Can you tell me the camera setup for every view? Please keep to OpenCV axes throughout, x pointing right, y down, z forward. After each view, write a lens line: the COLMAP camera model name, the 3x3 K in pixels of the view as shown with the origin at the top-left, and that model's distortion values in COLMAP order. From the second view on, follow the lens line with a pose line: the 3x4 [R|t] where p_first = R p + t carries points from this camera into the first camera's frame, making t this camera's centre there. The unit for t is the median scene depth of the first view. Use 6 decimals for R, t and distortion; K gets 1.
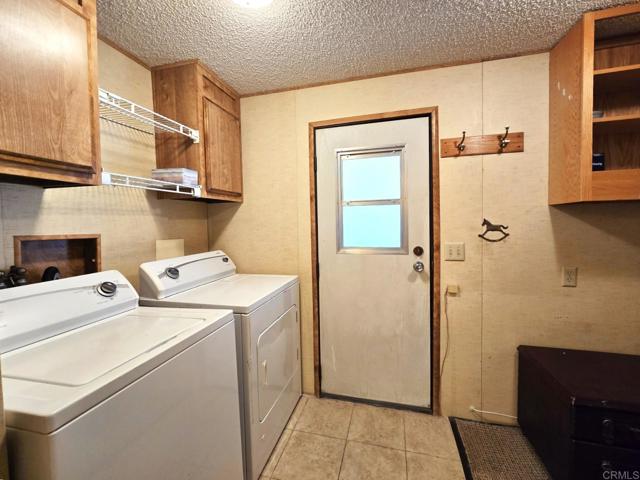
lens RADIAL K [[274.8, 0, 315.3], [0, 274.8, 232.5], [0, 0, 1]] dist [-0.008399, 0.002328]
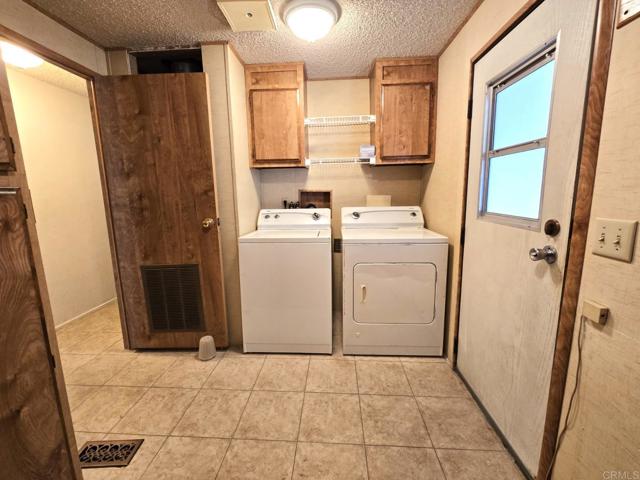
lens RADIAL K [[266.3, 0, 316.6], [0, 266.3, 234.2], [0, 0, 1]] dist [-0.010189, 0.001931]
pose [[0.196286, 0.170719, -0.965571, 0.823048], [-0.022530, 0.985252, 0.169619, -0.002182], [0.980288, -0.011540, 0.197237, 0.413722]]
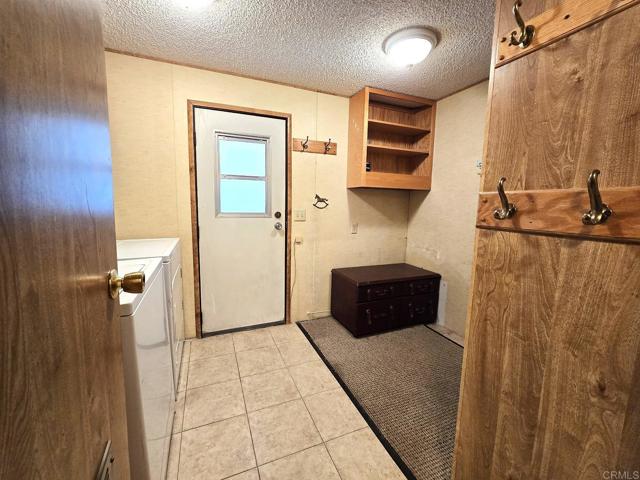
lens RADIAL K [[266.3, 0, 319.2], [0, 266.3, 234.6], [0, 0, 1]] dist [-0.010189, 0.001931]
pose [[0.785960, -0.042313, 0.616827, -0.318173], [-0.013626, 0.996228, 0.085702, 0.048306], [-0.618127, -0.075763, 0.782419, -0.227377]]
